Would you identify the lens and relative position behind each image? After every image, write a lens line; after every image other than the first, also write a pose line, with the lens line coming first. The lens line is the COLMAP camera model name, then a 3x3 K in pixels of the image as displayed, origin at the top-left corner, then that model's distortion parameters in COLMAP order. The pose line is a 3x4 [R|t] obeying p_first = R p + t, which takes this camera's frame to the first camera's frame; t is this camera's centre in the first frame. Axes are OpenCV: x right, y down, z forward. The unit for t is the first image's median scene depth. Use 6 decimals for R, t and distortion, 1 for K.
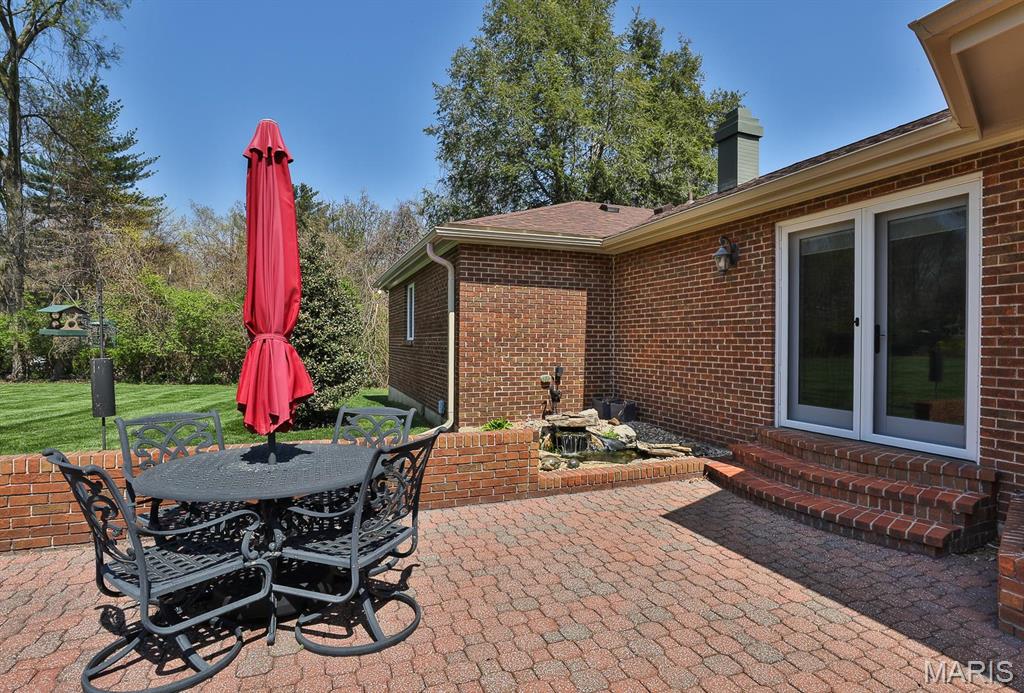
lens RADIAL K [[540.6, 0, 512.0], [0, 540.6, 346.5], [0, 0, 1]] dist [-0.002077, -0.000249]
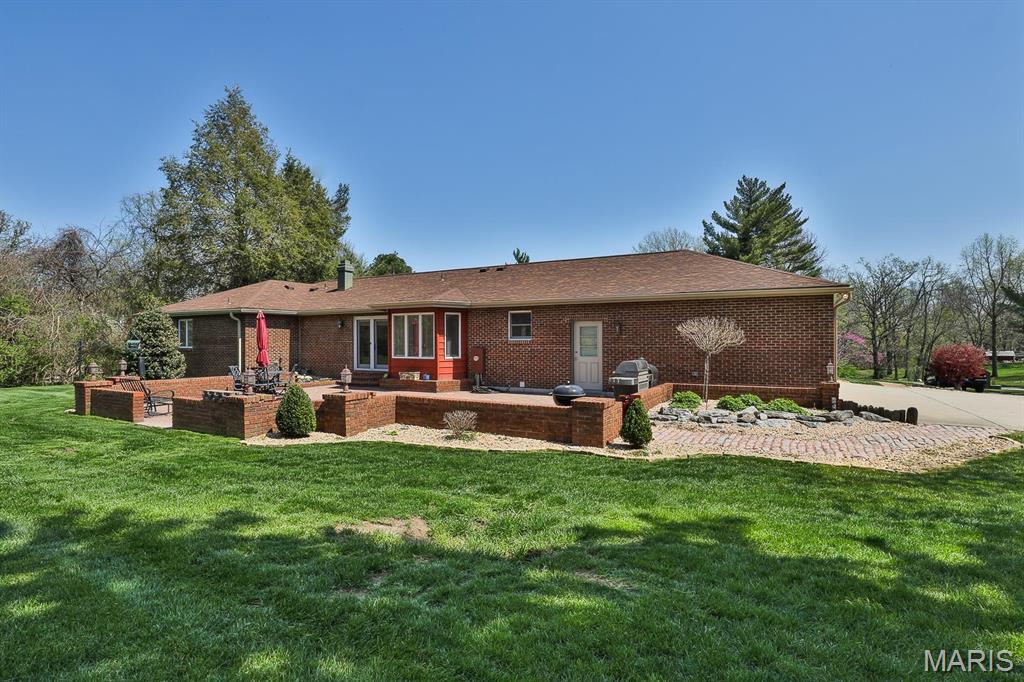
lens RADIAL K [[512.5, 0, 512.0], [0, 512.5, 341.0], [0, 0, 1]] dist [-0.001611, -0.000311]
pose [[0.769031, -0.007481, 0.639168, -0.735034], [0.012376, 0.999918, -0.003187, -0.025531], [-0.639092, 0.010361, 0.769061, -1.903803]]
